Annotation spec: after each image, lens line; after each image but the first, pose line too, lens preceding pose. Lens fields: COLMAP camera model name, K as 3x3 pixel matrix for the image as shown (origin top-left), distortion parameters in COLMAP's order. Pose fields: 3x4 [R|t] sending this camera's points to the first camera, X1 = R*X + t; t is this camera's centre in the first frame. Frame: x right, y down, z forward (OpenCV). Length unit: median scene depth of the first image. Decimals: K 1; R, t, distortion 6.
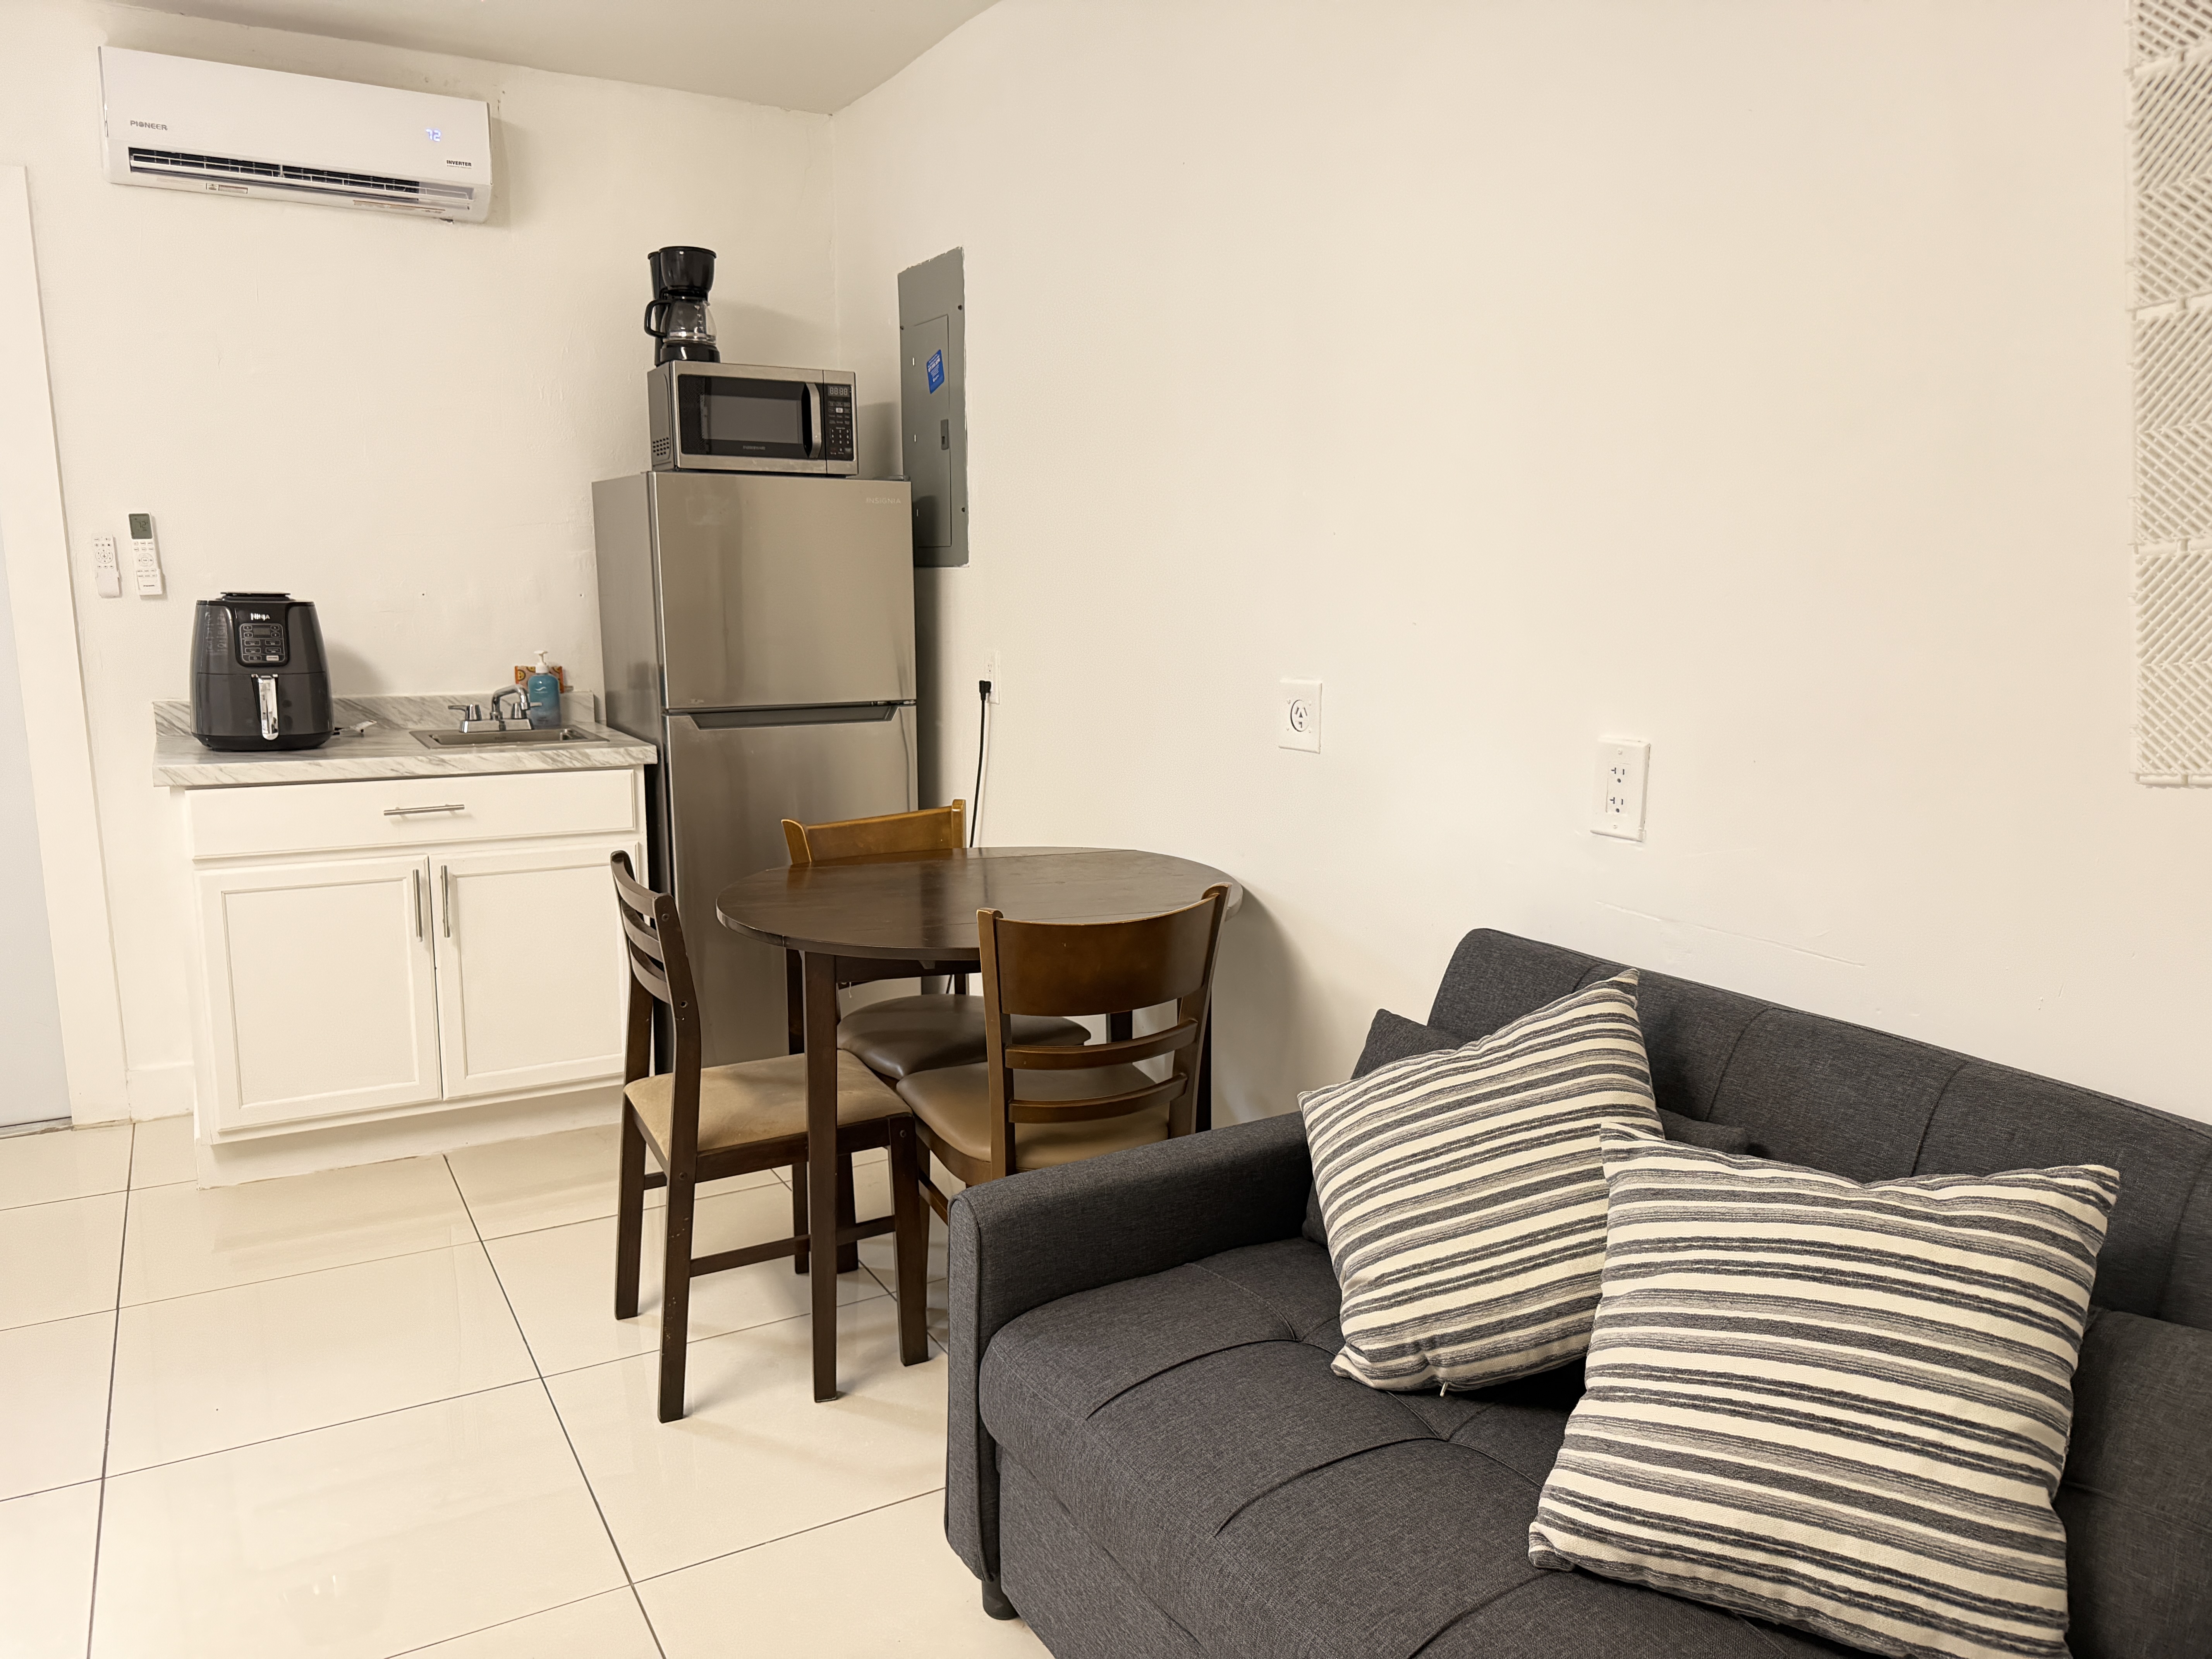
lens RADIAL K [[1558.7, 0, 1102.2], [0, 1558.7, 849.6], [0, 0, 1]] dist [0.101012, -0.162939]
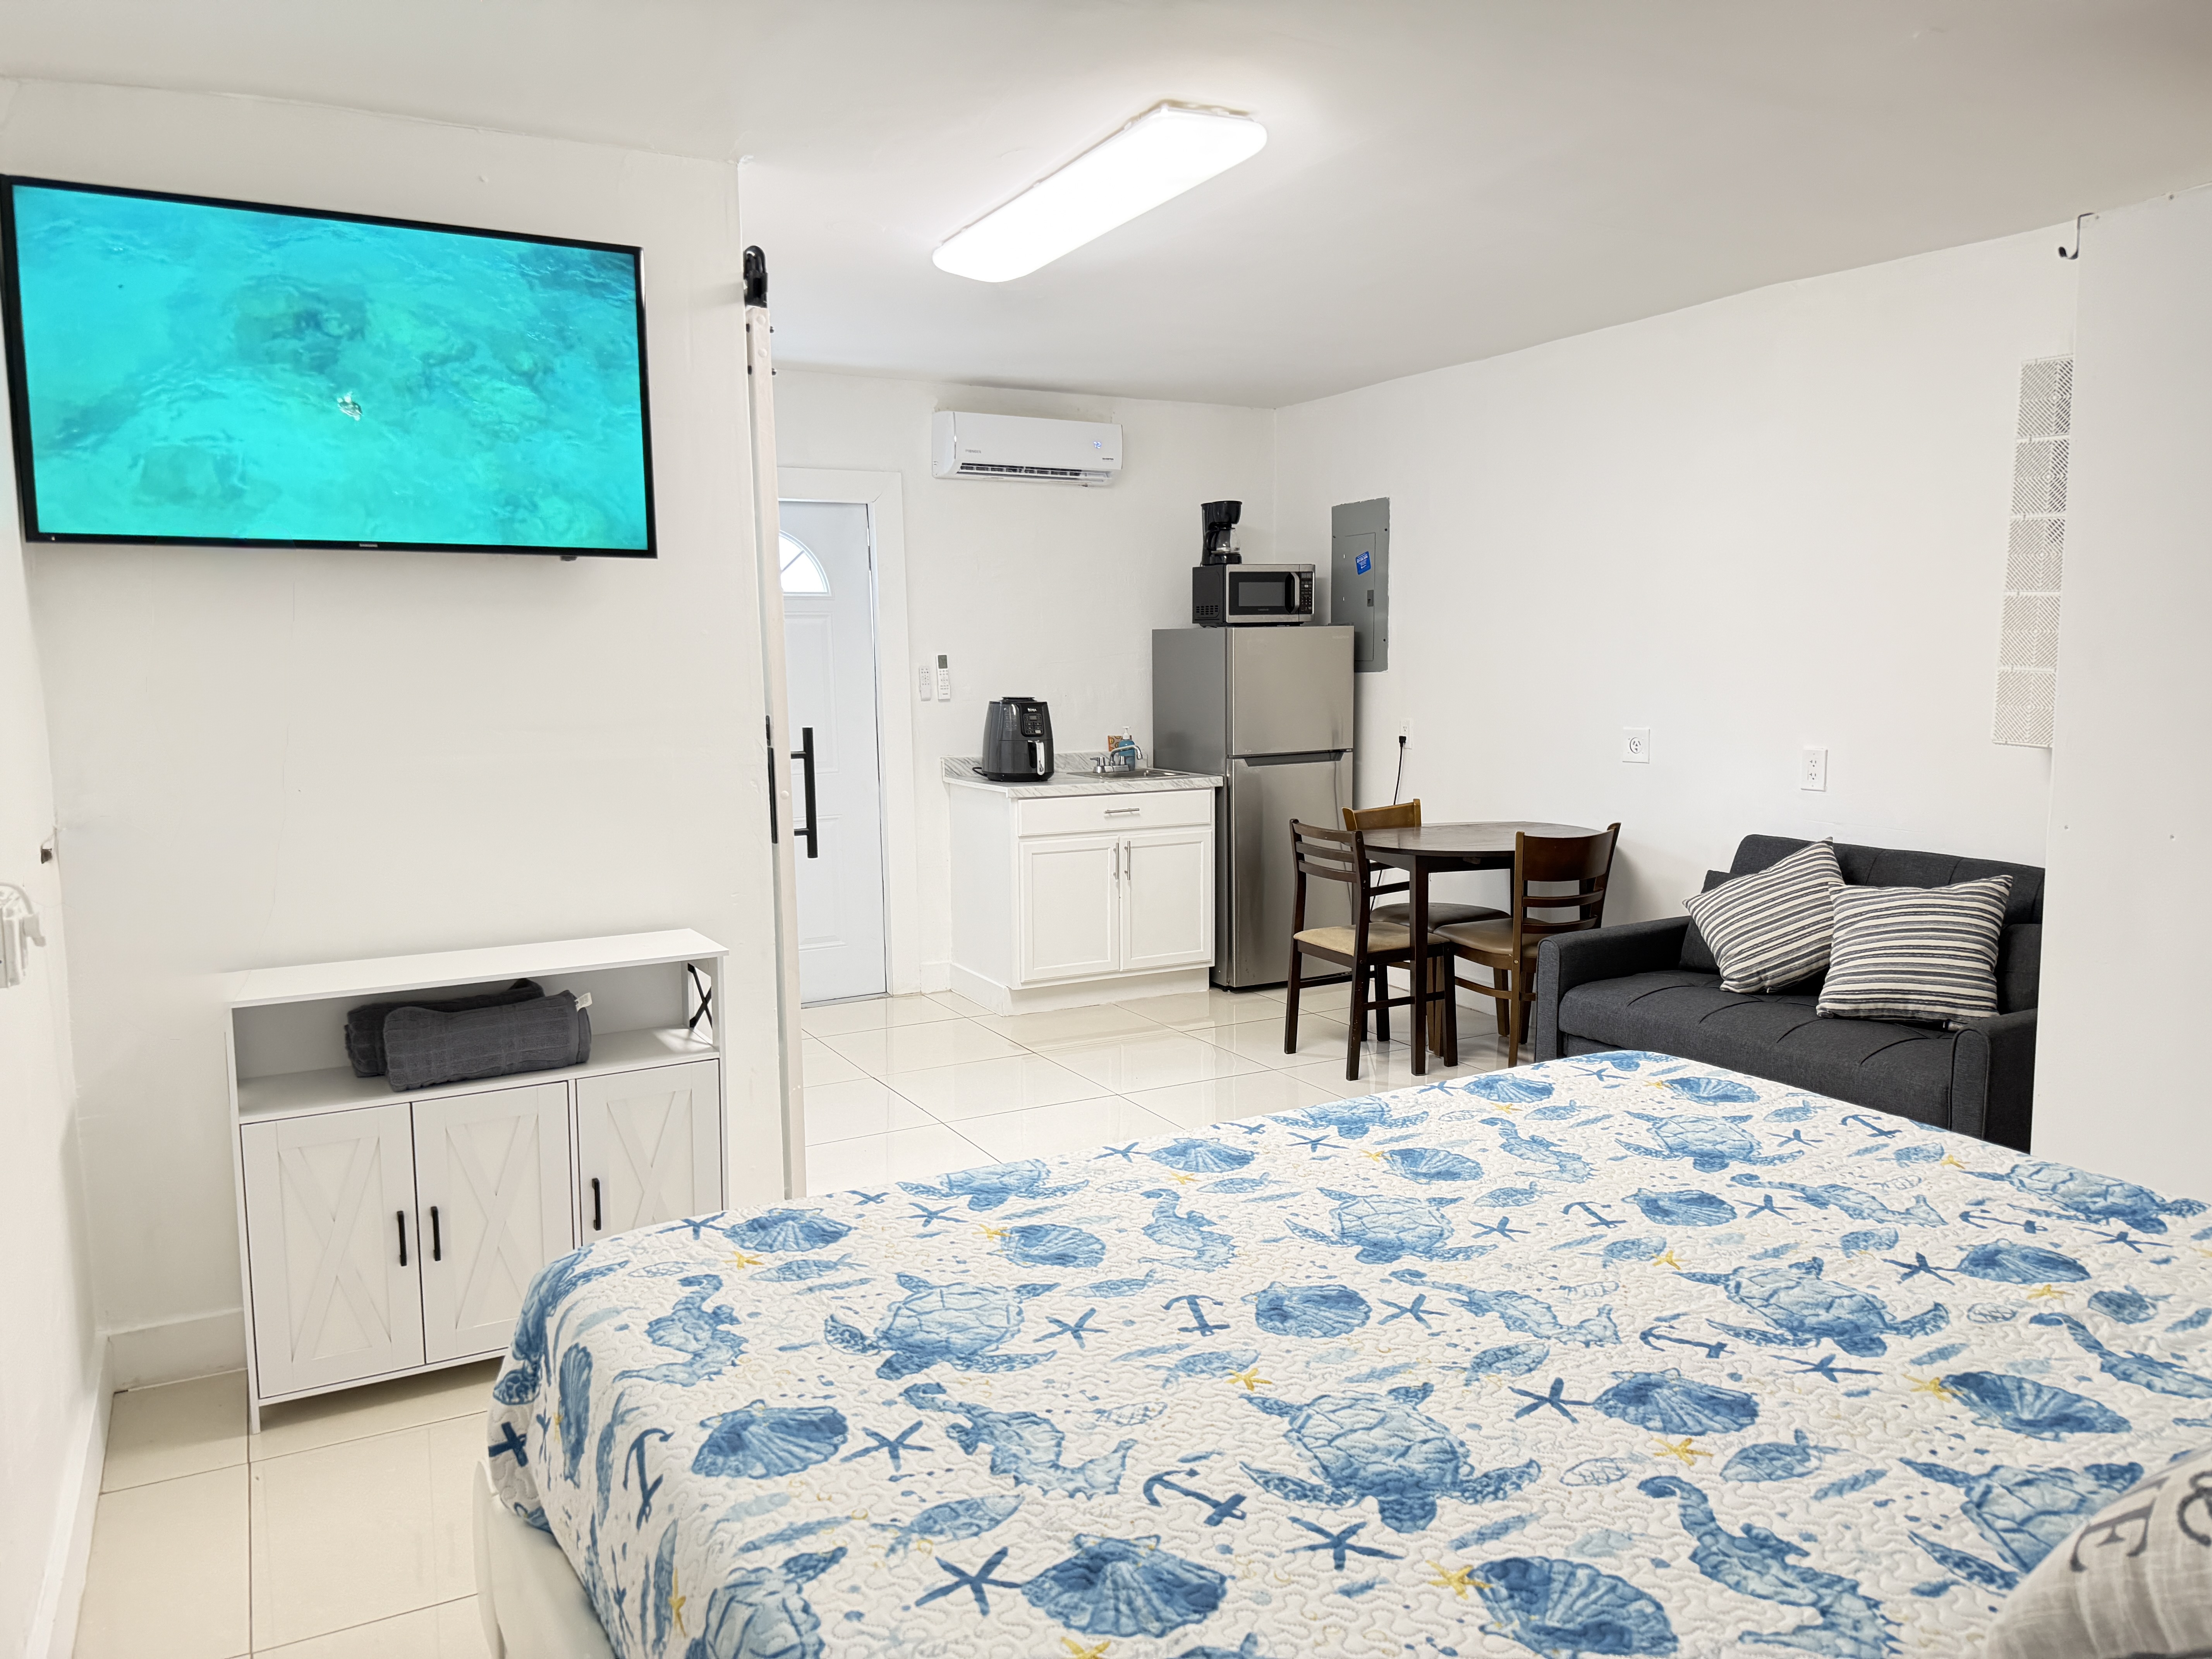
lens RADIAL K [[1547.6, 0, 1097.1], [0, 1547.6, 824.2], [0, 0, 1]] dist [0.099728, -0.155484]
pose [[0.999640, -0.017221, -0.020589, -0.409082], [0.015882, 0.997853, -0.063536, 0.103294], [0.021639, 0.063187, 0.997767, -0.802614]]
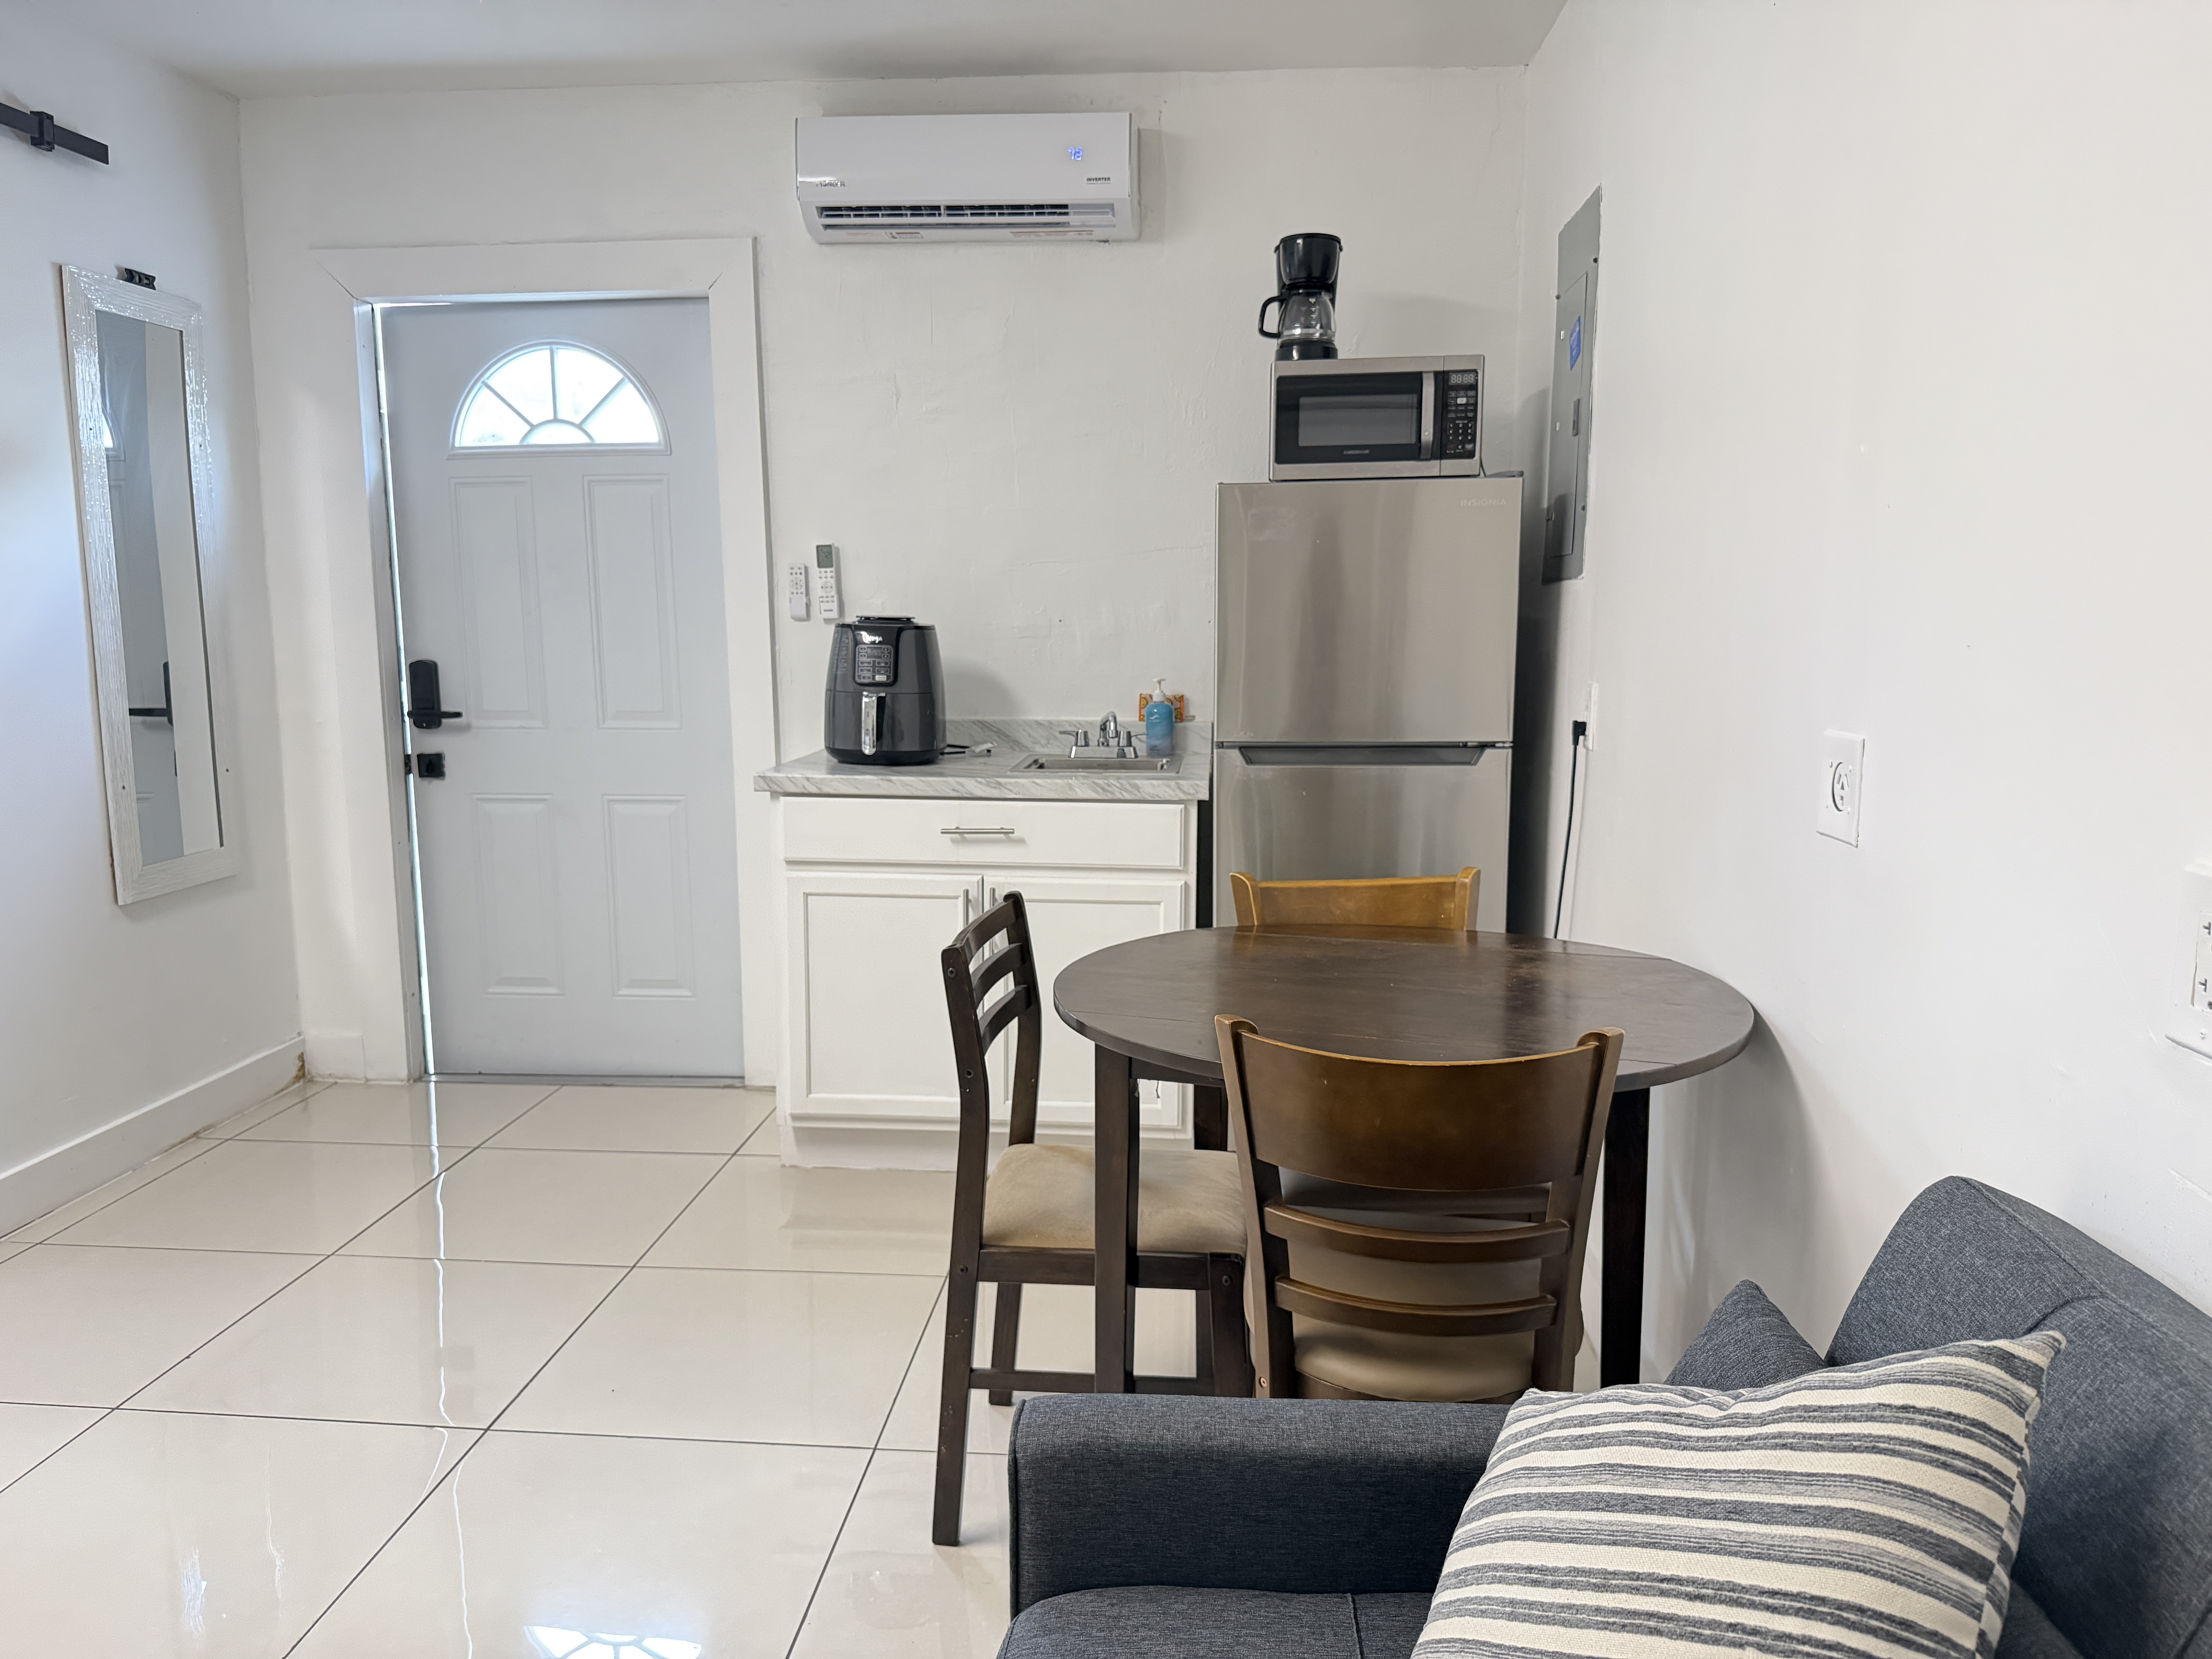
lens RADIAL K [[1558.7, 0, 1102.2], [0, 1558.7, 849.6], [0, 0, 1]] dist [0.101012, -0.162939]
pose [[0.824636, 0.082366, -0.559635, 0.186319], [-0.096024, 0.995366, 0.005002, -0.025502], [0.557454, 0.049613, 0.828724, 0.217143]]
